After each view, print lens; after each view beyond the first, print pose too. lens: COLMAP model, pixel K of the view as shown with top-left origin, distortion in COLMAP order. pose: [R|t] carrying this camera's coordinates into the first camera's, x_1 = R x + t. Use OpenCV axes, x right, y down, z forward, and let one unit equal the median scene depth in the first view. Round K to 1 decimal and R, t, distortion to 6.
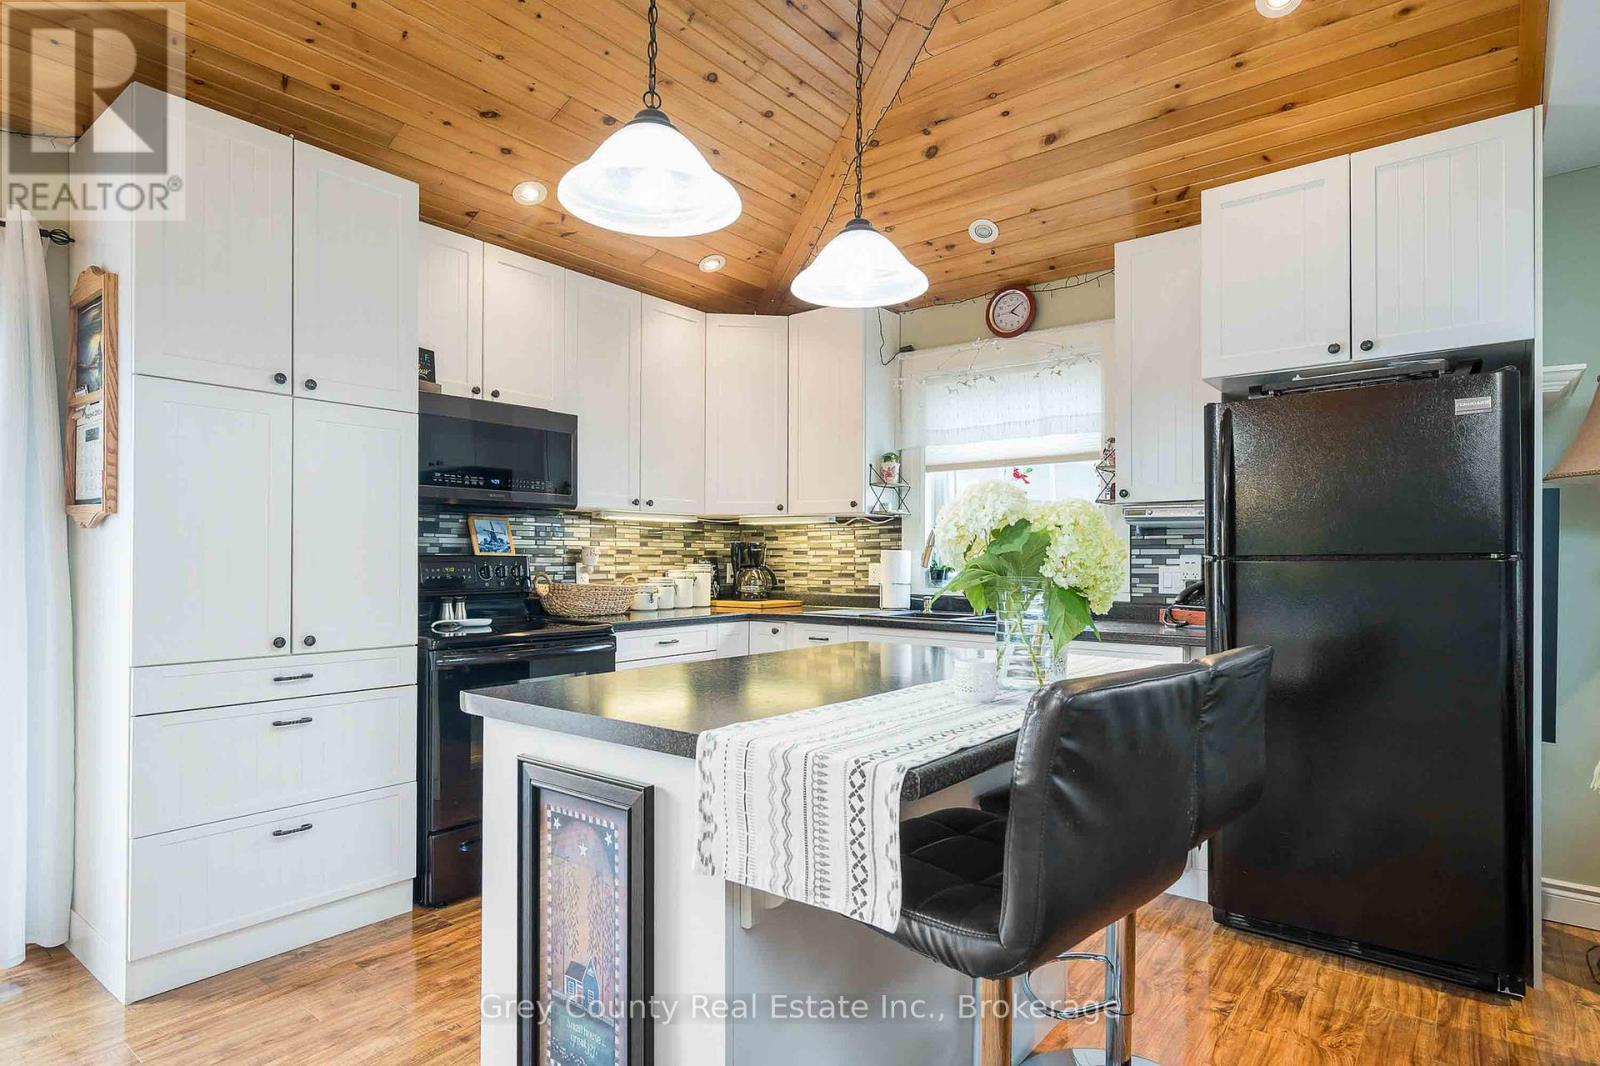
lens RADIAL K [[841.9, 0, 791.0], [0, 841.9, 556.3], [0, 0, 1]] dist [0.001688, 0.001209]
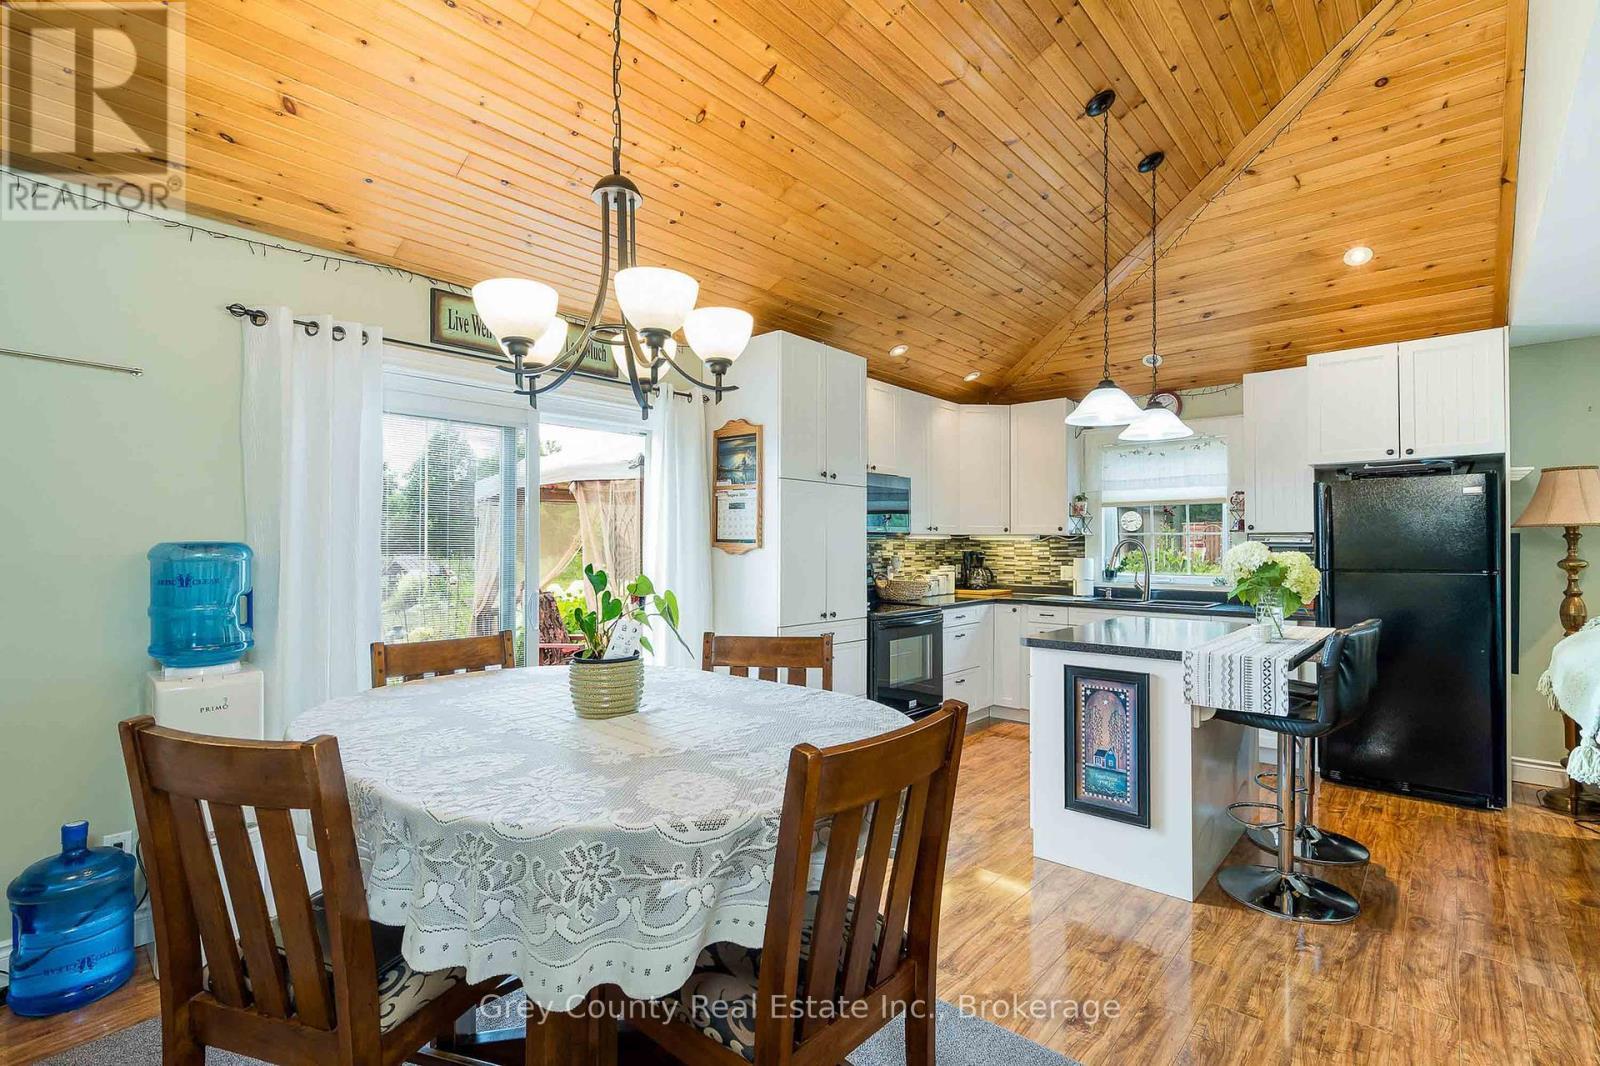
lens RADIAL K [[757.9, 0, 800.0], [0, 757.9, 533.0], [0, 0, 1]] dist [-0.000318, 0.000355]
pose [[0.999749, 0.002353, -0.022260, -0.473870], [-0.002590, 0.999940, -0.010615, -0.047795], [0.022234, 0.010670, 0.999696, -0.523286]]
